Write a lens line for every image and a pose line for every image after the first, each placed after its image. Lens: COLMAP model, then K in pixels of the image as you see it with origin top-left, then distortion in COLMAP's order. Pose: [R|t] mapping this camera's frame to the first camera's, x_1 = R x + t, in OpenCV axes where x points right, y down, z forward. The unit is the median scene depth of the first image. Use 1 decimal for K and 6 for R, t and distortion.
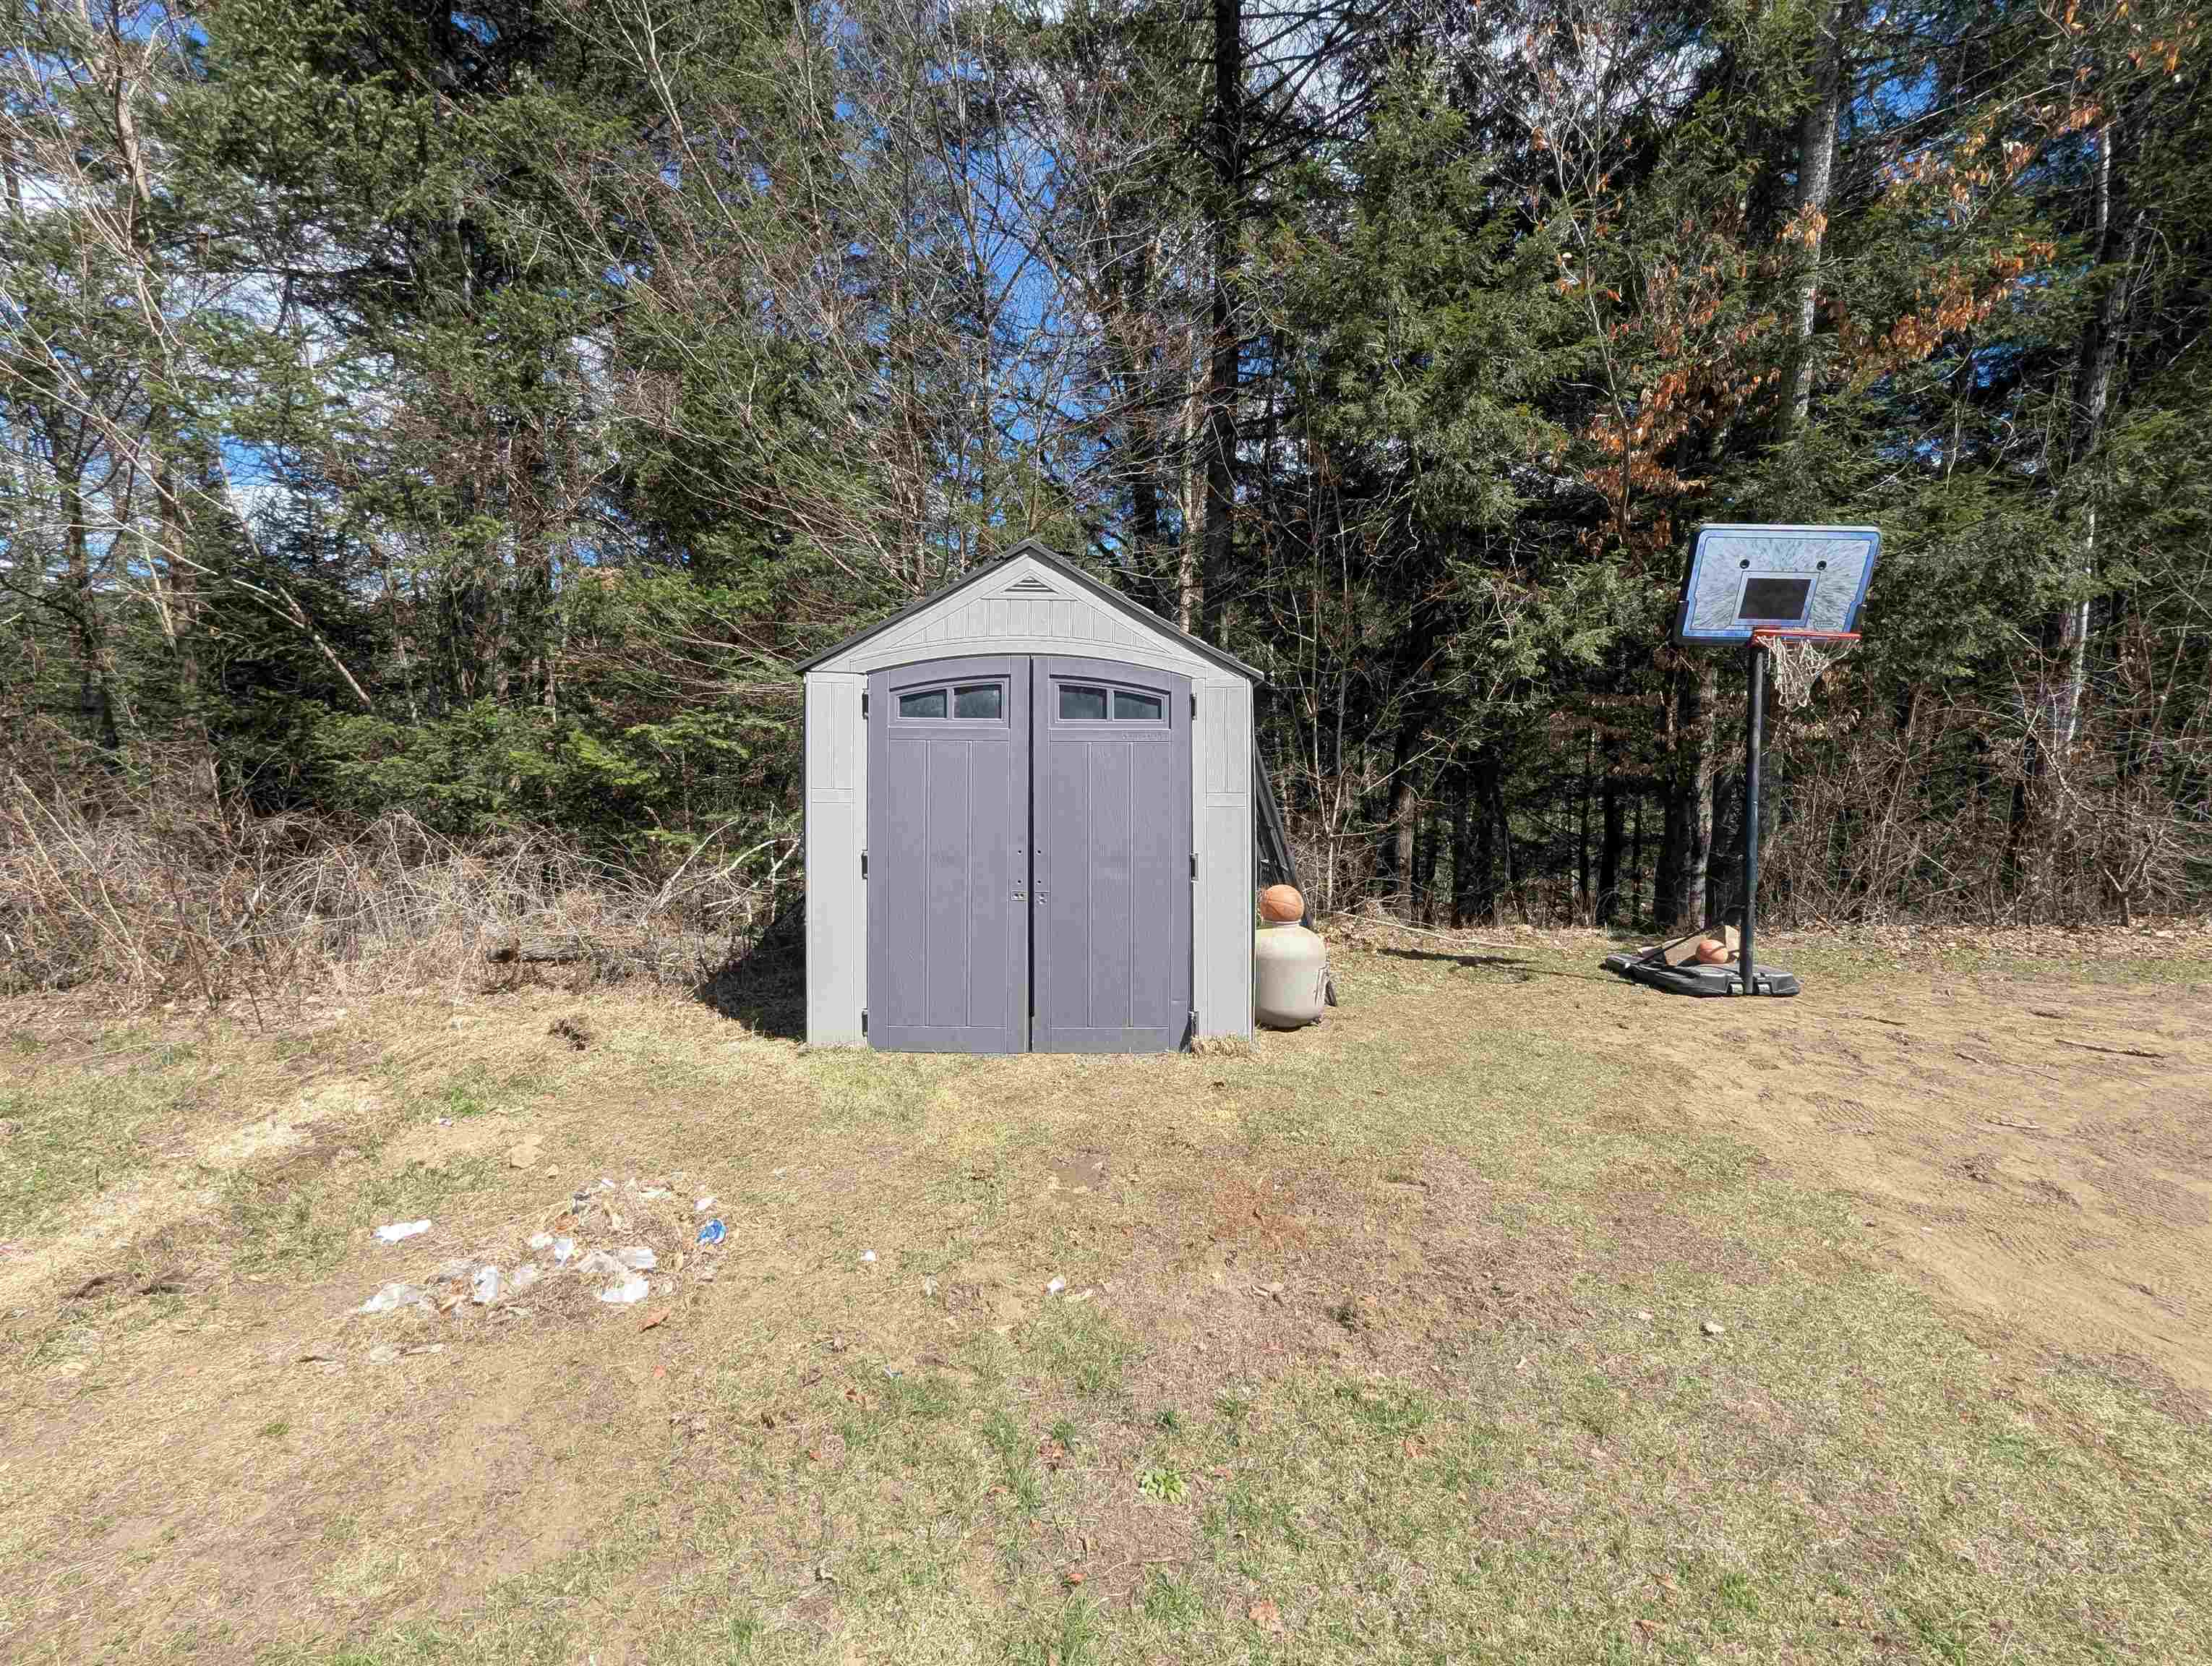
lens RADIAL K [[919.0, 0, 1106.7], [0, 919.0, 846.9], [0, 0, 1]] dist [-0.002939, -0.000104]
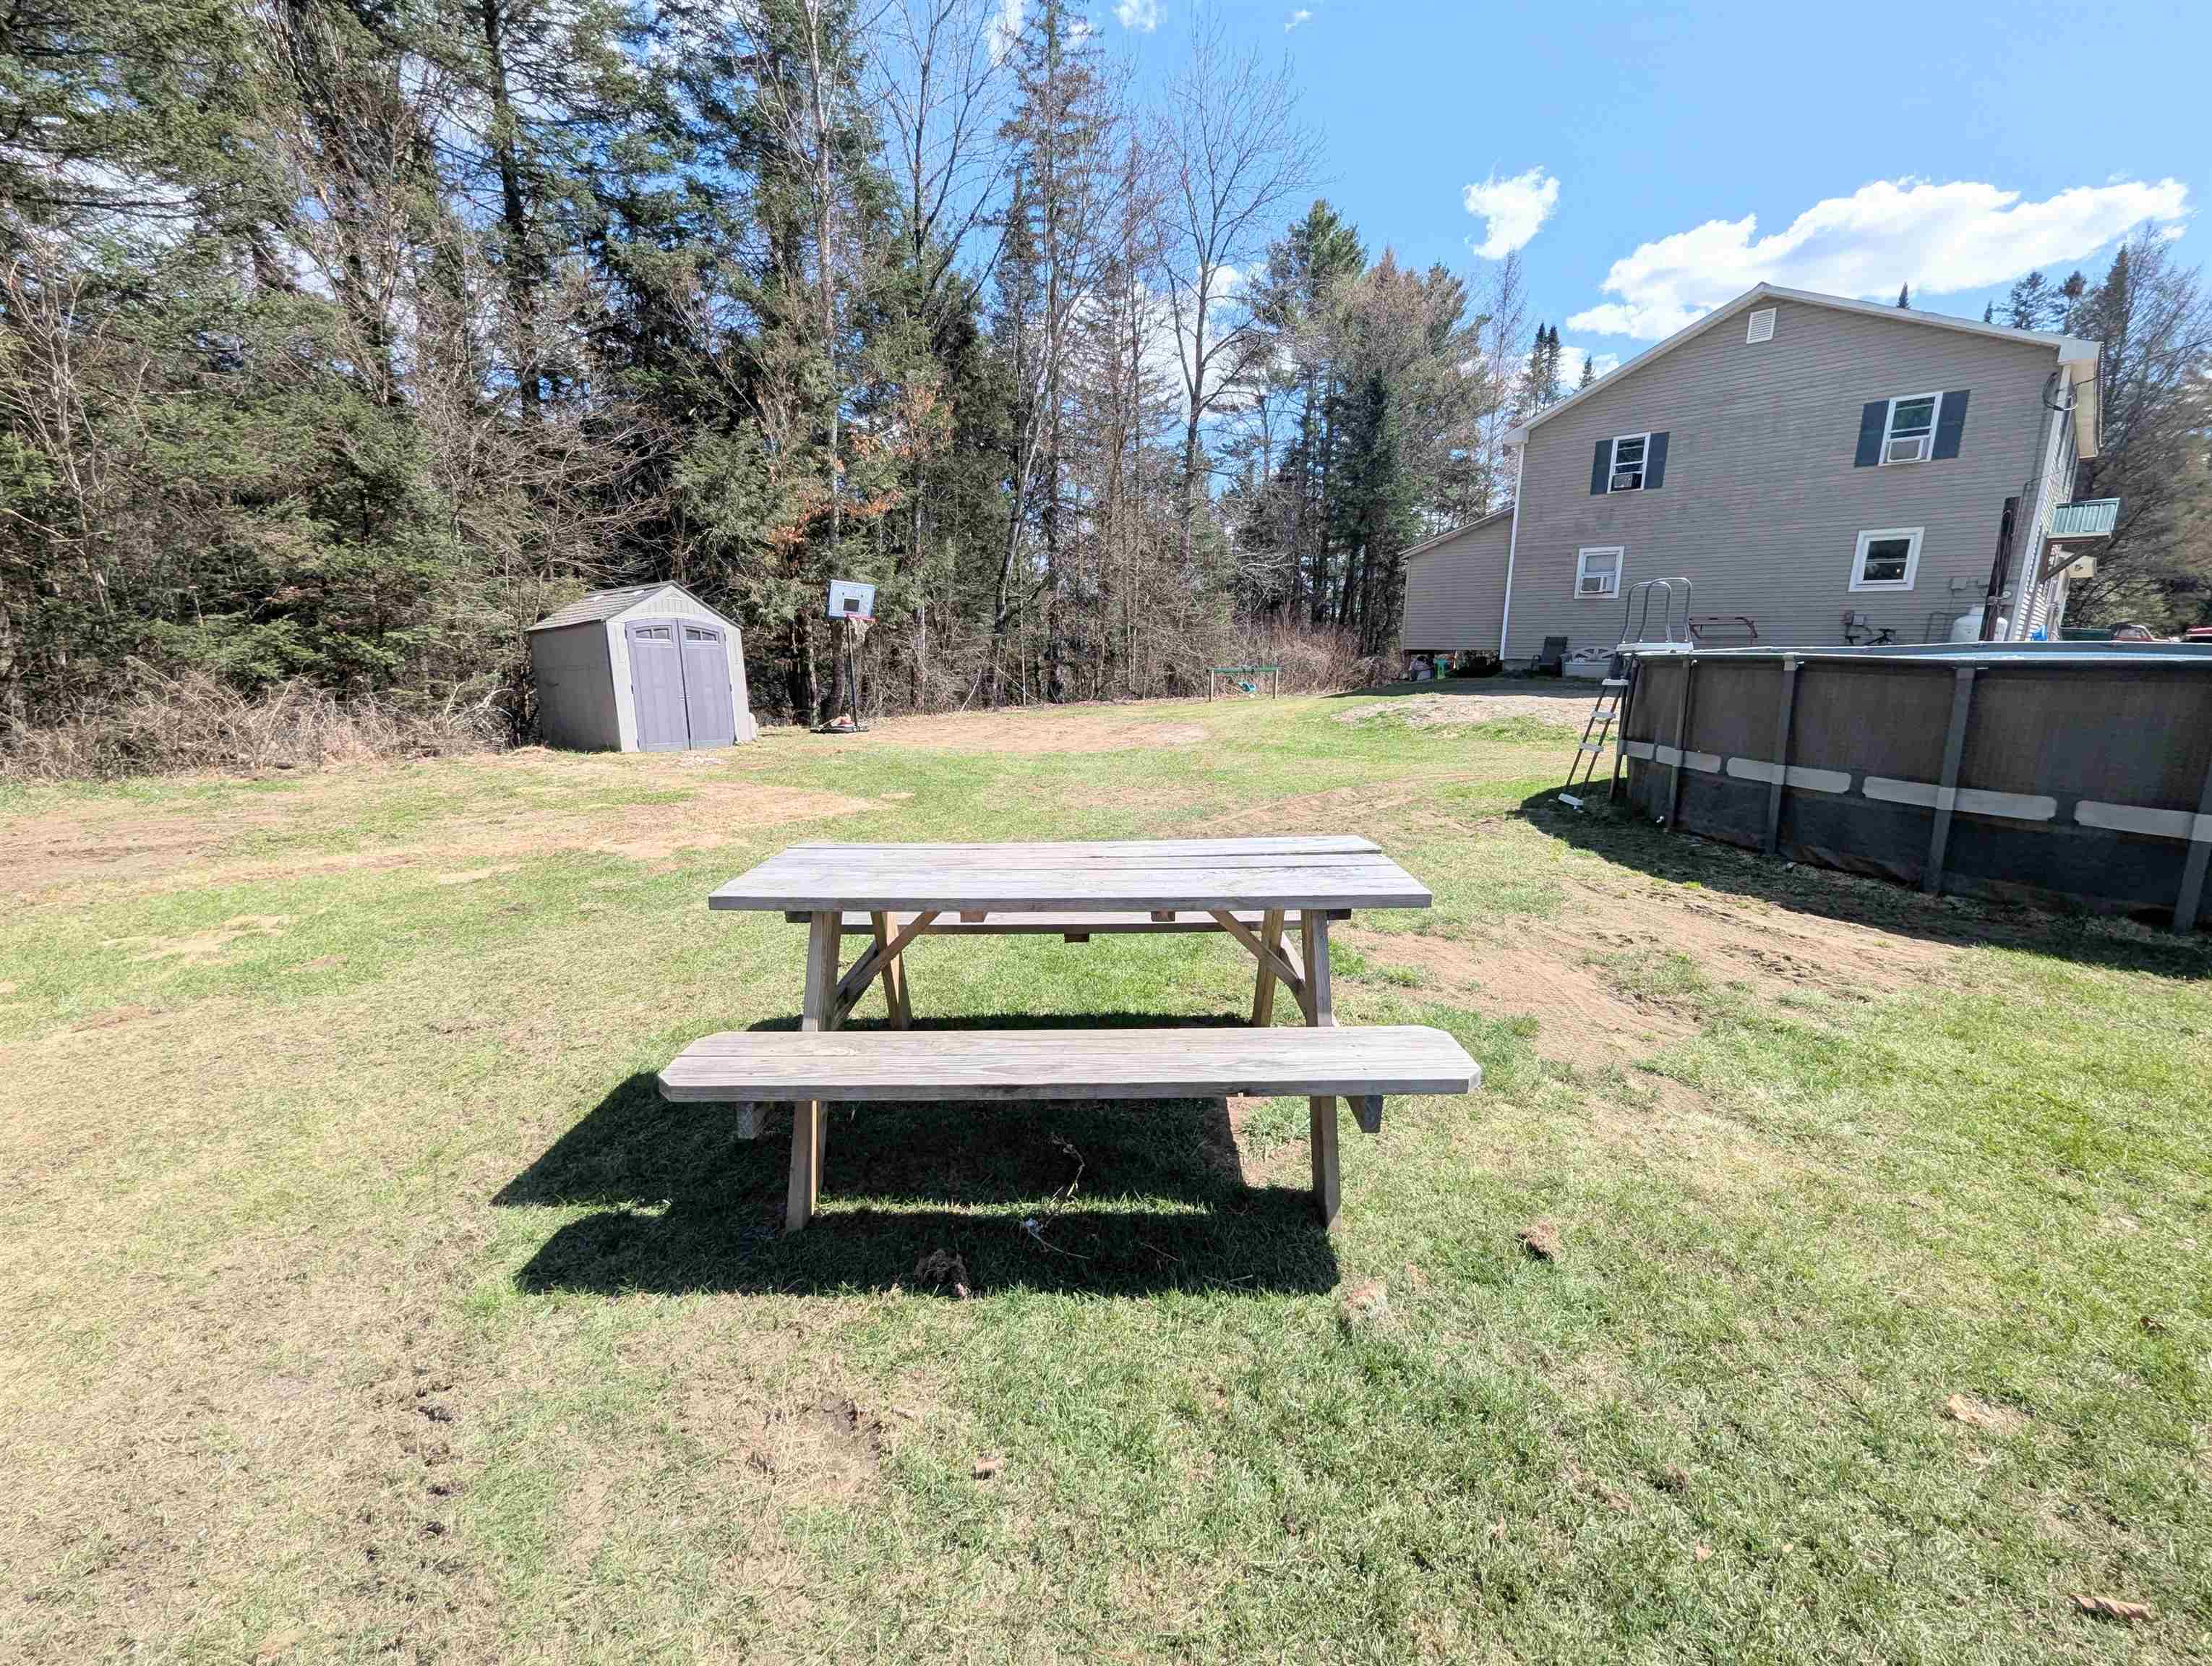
lens RADIAL K [[919.0, 0, 1106.7], [0, 919.0, 846.9], [0, 0, 1]] dist [-0.002939, -0.000104]
pose [[0.546290, -0.160053, 0.822162, -1.546038], [0.072804, 0.986932, 0.143754, 0.165301], [-0.834426, -0.018674, 0.550803, -1.515699]]
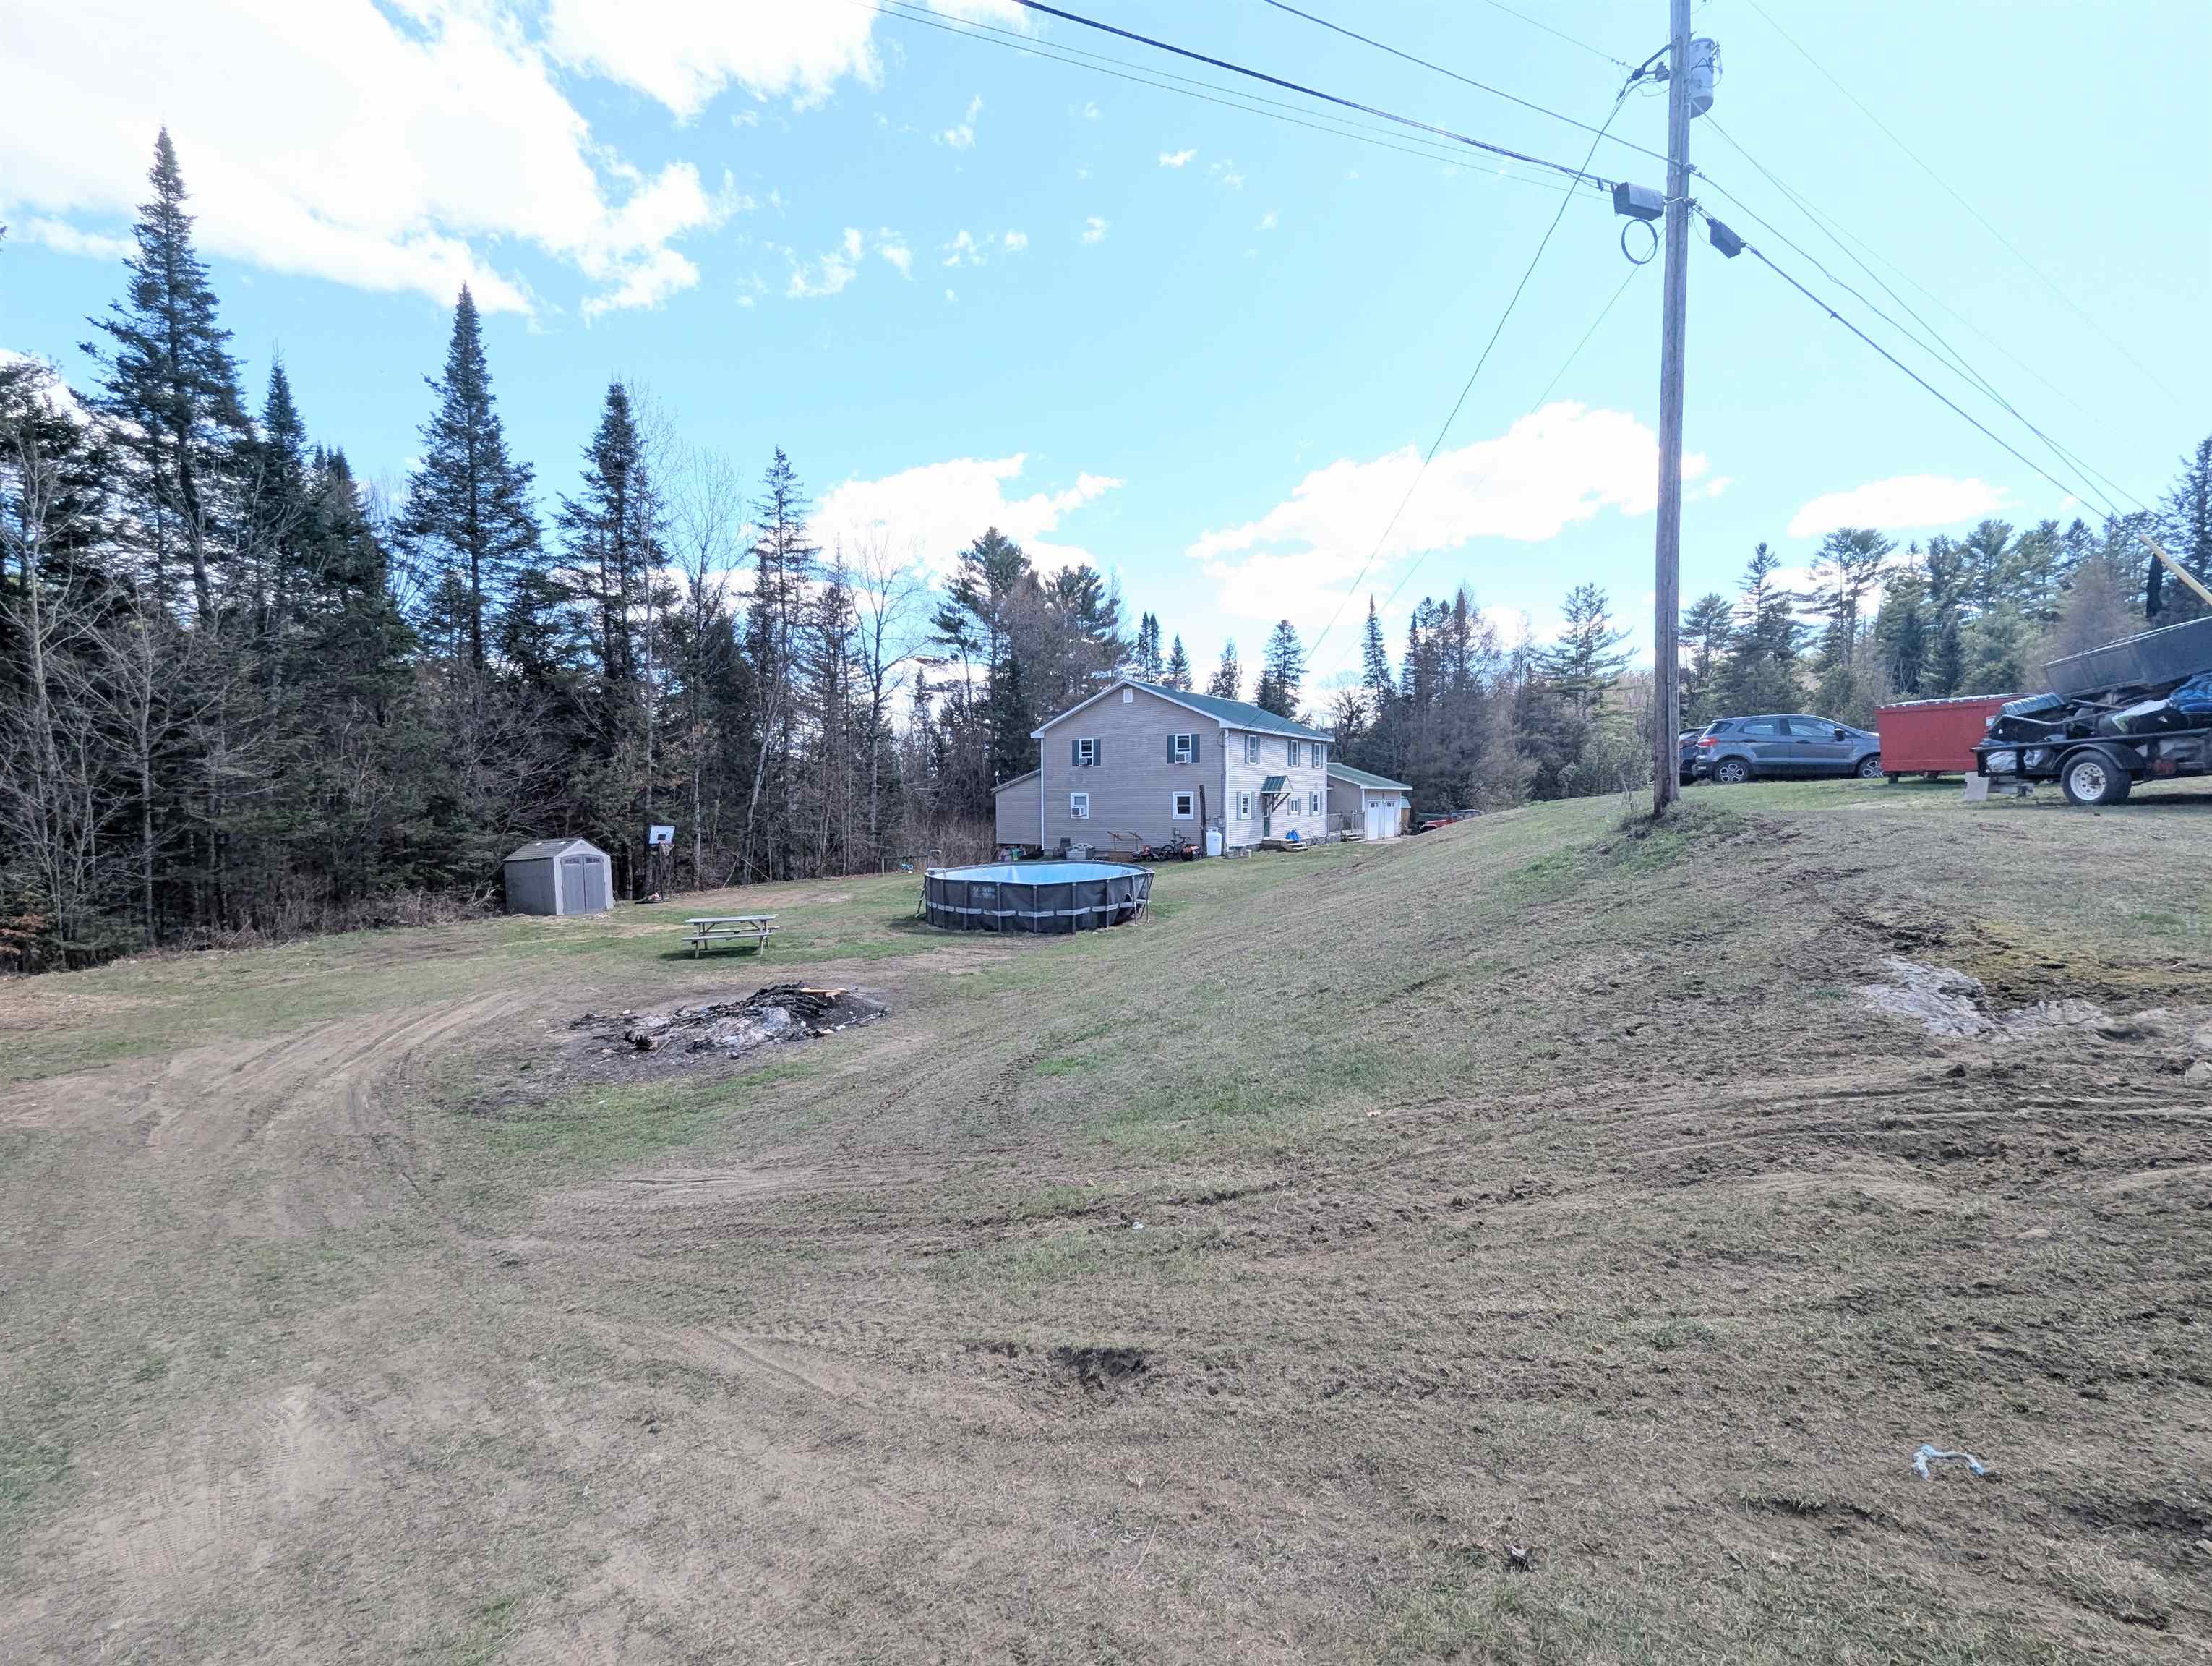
lens RADIAL K [[919.0, 0, 1106.7], [0, 919.0, 846.9], [0, 0, 1]] dist [-0.002939, -0.000104]
pose [[0.335412, -0.025981, 0.941713, -4.066585], [0.100838, 0.994867, -0.008468, 0.146291], [-0.936659, 0.097801, 0.336310, -3.856955]]
